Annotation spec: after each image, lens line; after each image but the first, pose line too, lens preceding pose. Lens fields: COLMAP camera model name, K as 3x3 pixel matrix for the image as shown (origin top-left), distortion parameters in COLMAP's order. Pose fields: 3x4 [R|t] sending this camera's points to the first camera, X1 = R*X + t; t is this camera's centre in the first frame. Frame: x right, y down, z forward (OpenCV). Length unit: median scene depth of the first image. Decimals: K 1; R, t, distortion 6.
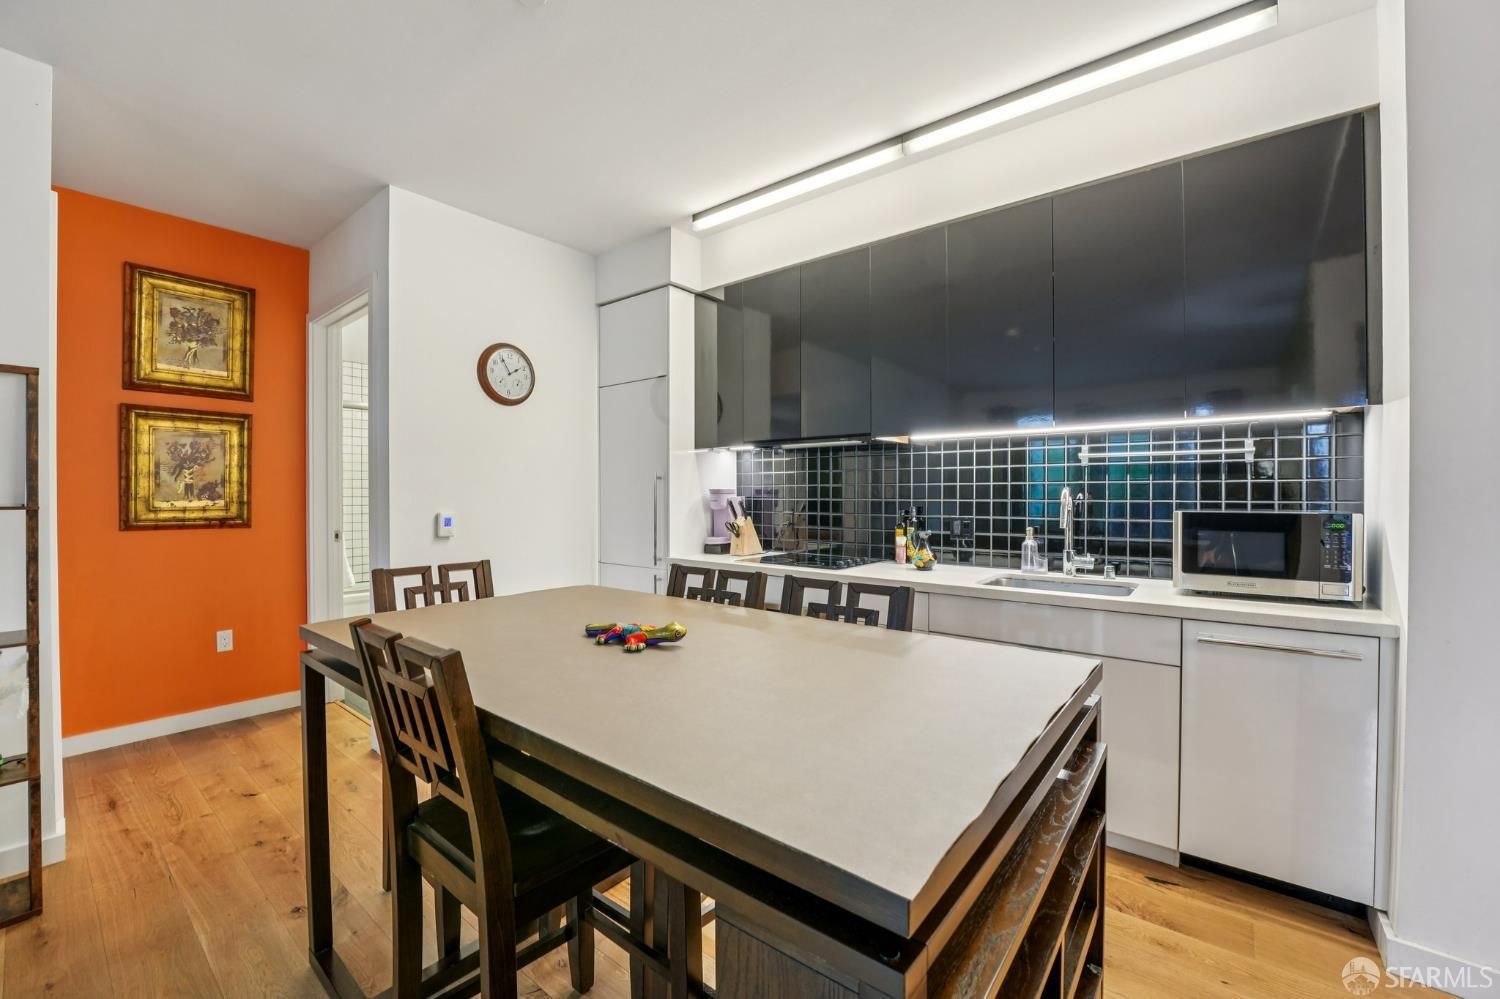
lens RADIAL K [[610.2, 0, 741.6], [0, 610.2, 494.2], [0, 0, 1]] dist [-0.031254, 0.004035]
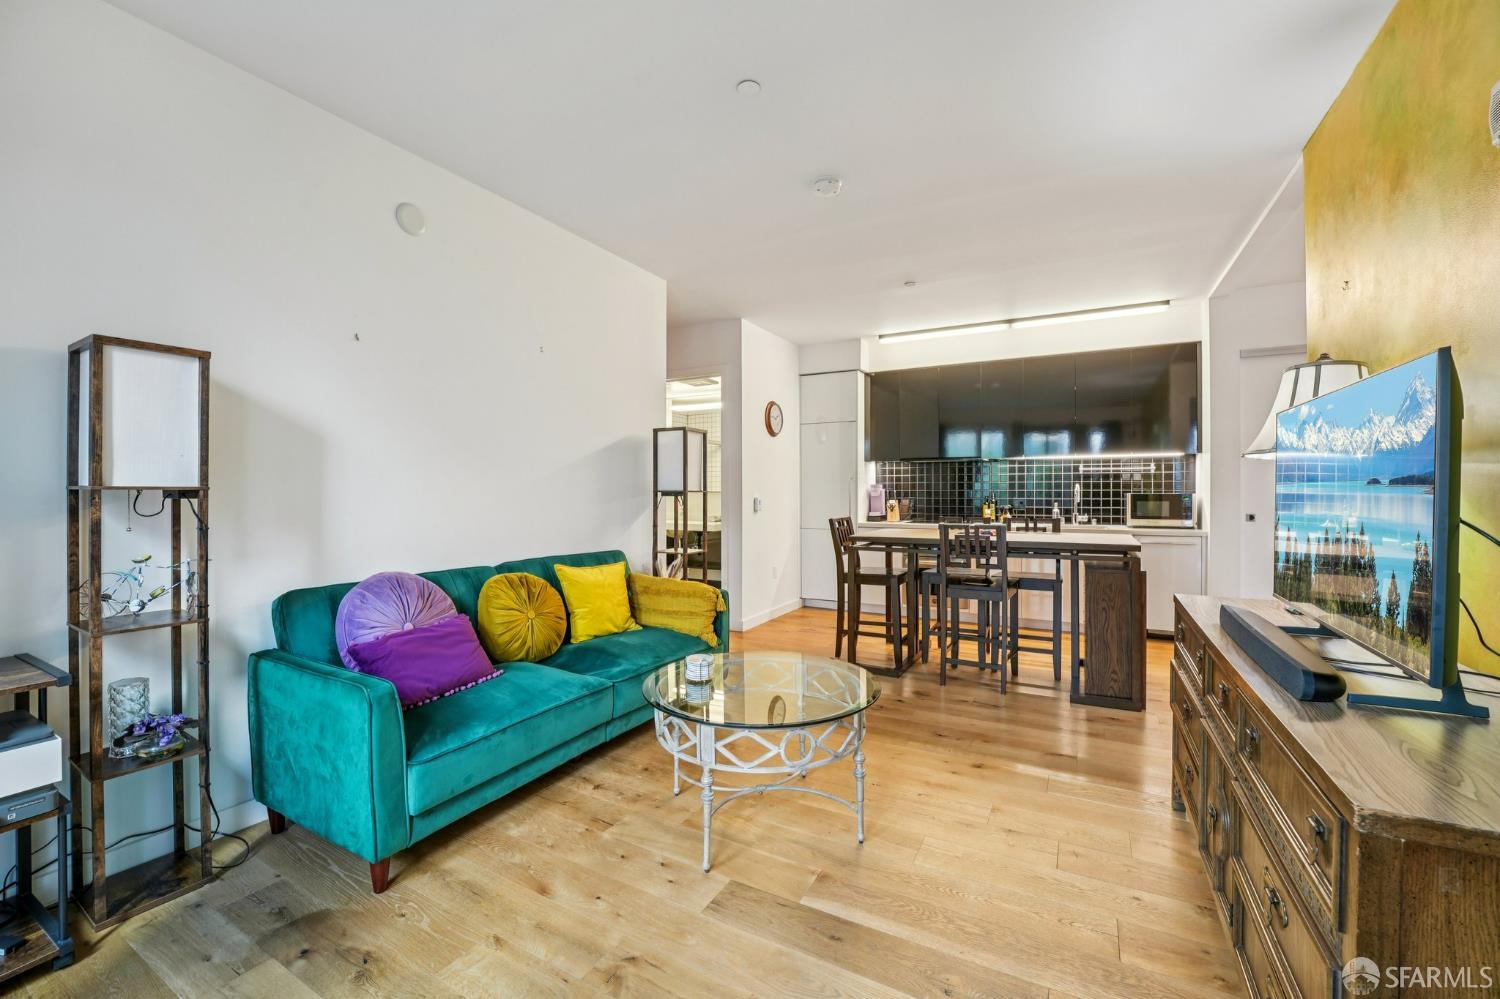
lens RADIAL K [[610.2, 0, 741.7], [0, 610.2, 485.1], [0, 0, 1]] dist [-0.031254, 0.004035]
pose [[0.985429, 0.003391, 0.170052, -1.000119], [-0.001670, 0.999946, -0.010262, 0.017139], [-0.170077, 0.009829, 0.985382, -0.923276]]
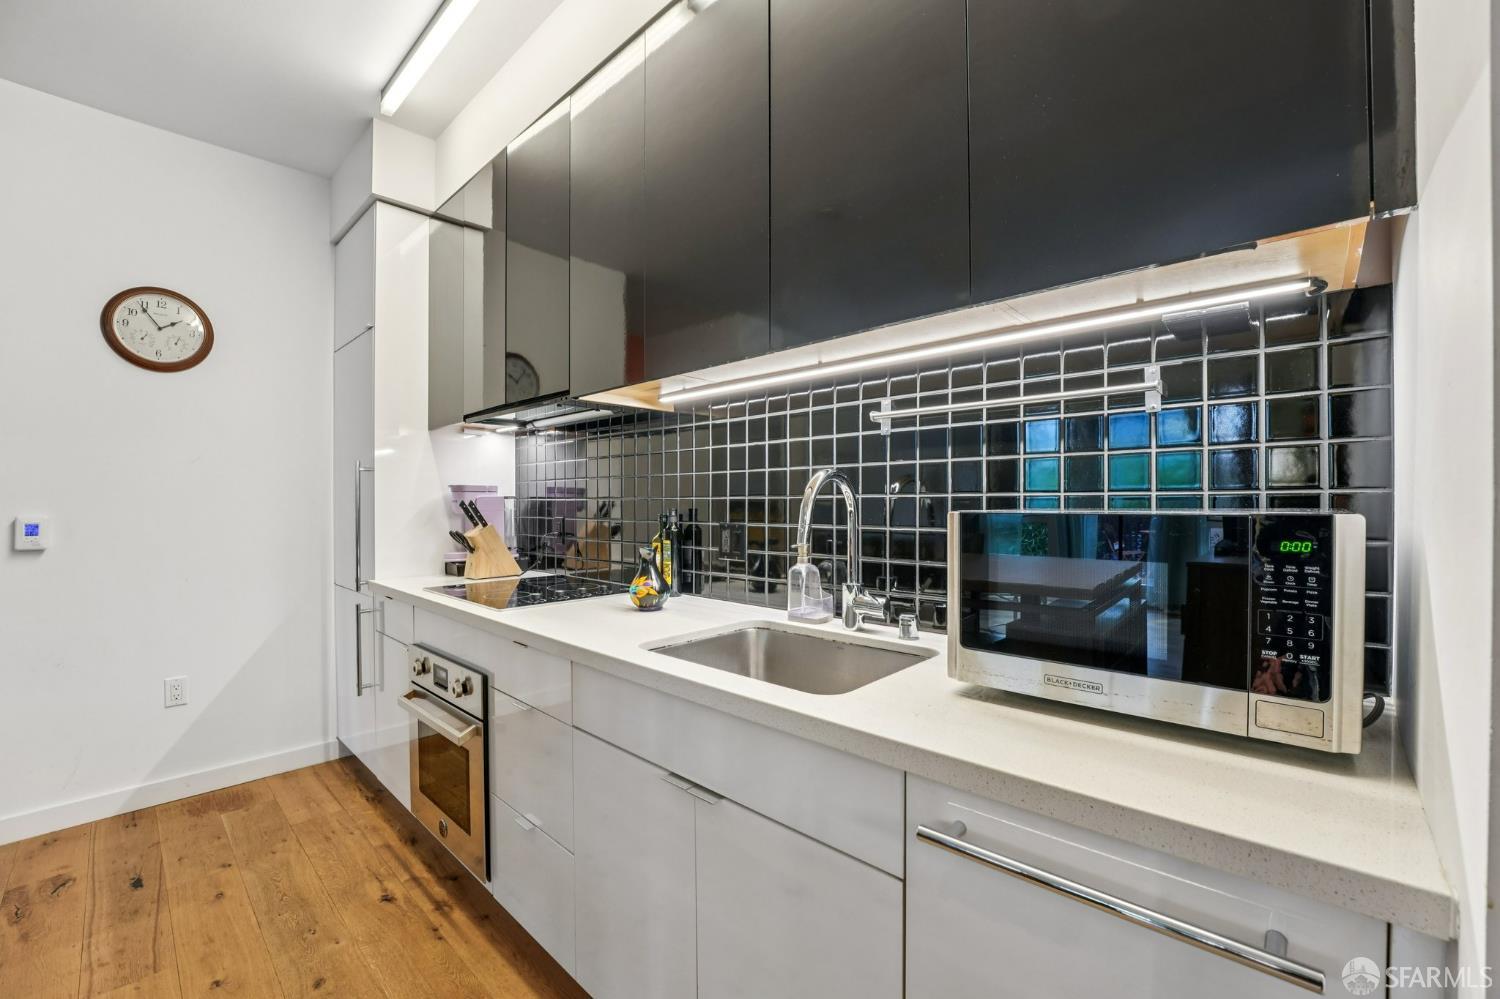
lens RADIAL K [[610.2, 0, 753.2], [0, 610.2, 503.8], [0, 0, 1]] dist [-0.031254, 0.004035]
pose [[0.997594, -0.001492, -0.069310, 0.489995], [0.001592, 0.999998, 0.001397, 0.018031], [0.069308, -0.001504, 0.997594, 0.427895]]
